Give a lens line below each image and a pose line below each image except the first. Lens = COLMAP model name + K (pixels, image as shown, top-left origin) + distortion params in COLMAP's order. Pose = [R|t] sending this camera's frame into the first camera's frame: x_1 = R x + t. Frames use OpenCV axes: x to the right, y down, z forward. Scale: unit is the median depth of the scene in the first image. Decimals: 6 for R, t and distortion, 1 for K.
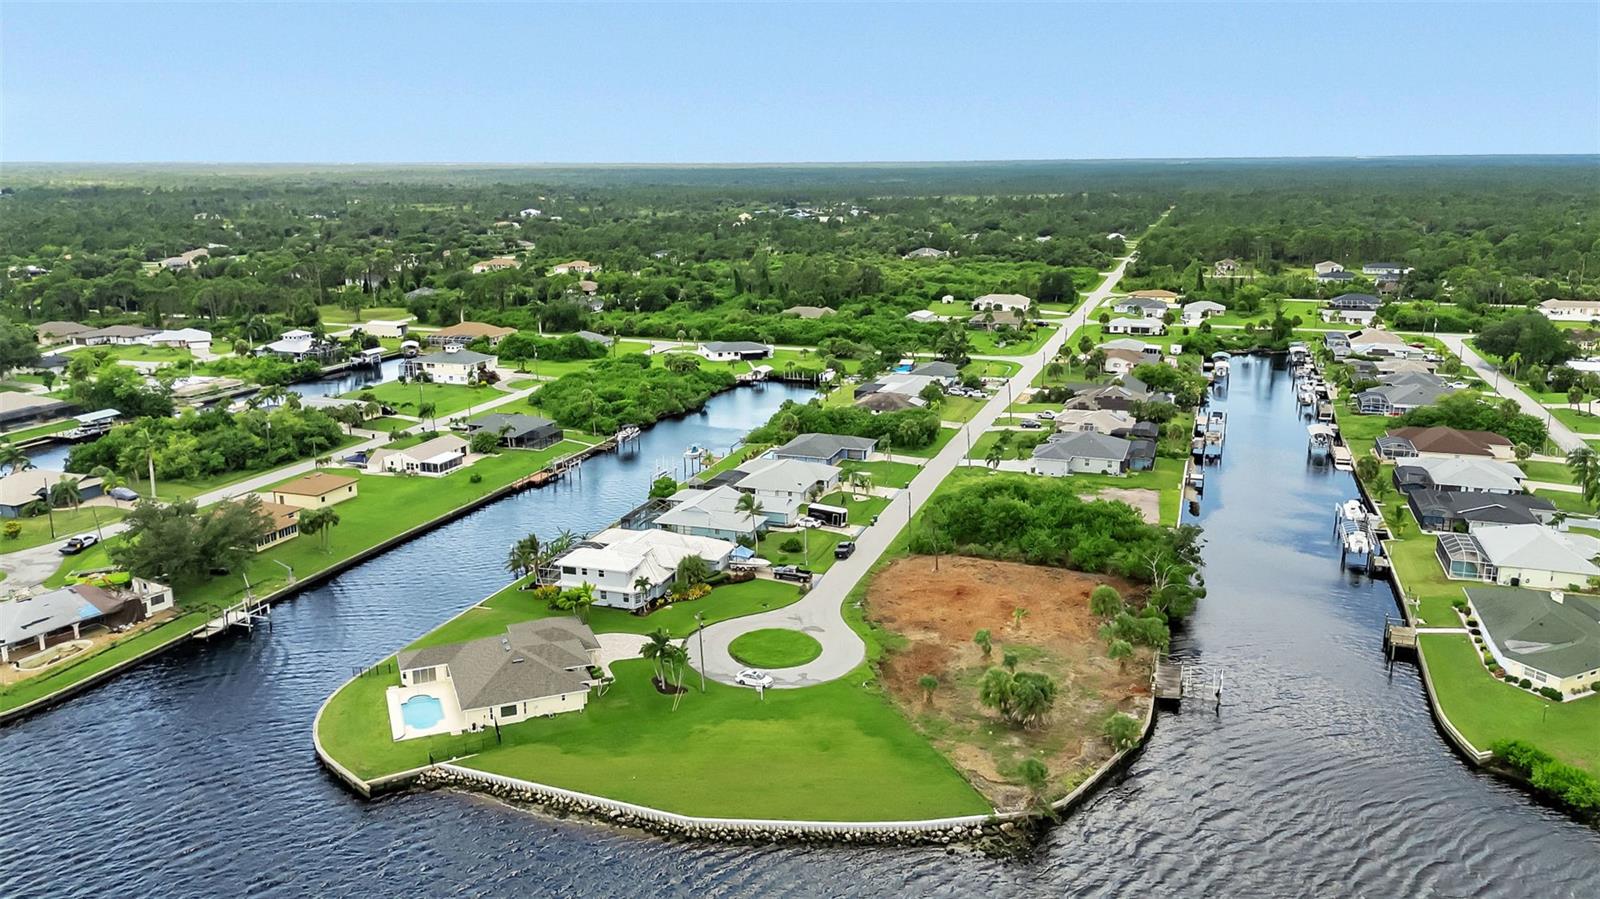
lens RADIAL K [[1186.5, 0, 800.0], [0, 1186.5, 449.5], [0, 0, 1]] dist [0.121775, -0.179545]
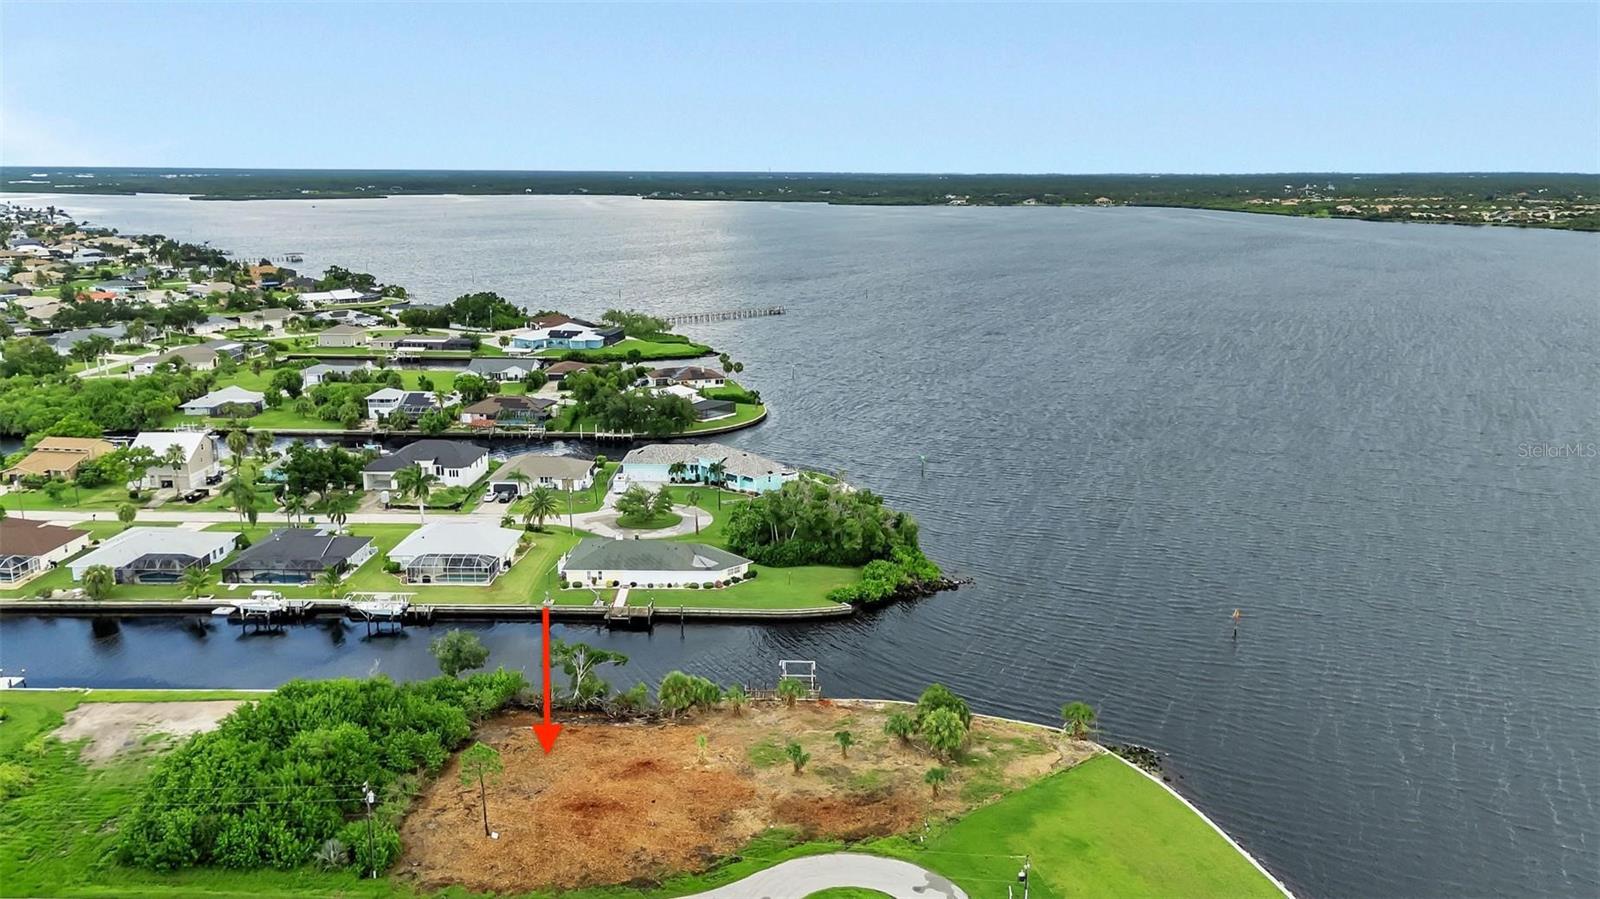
lens RADIAL K [[1186.5, 0, 800.0], [0, 1186.5, 449.5], [0, 0, 1]] dist [0.121775, -0.179545]
pose [[-0.299446, -0.214793, 0.929621, -0.525487], [0.221226, 0.932147, 0.286637, -0.257084], [-0.928112, 0.291488, -0.231610, 0.986746]]
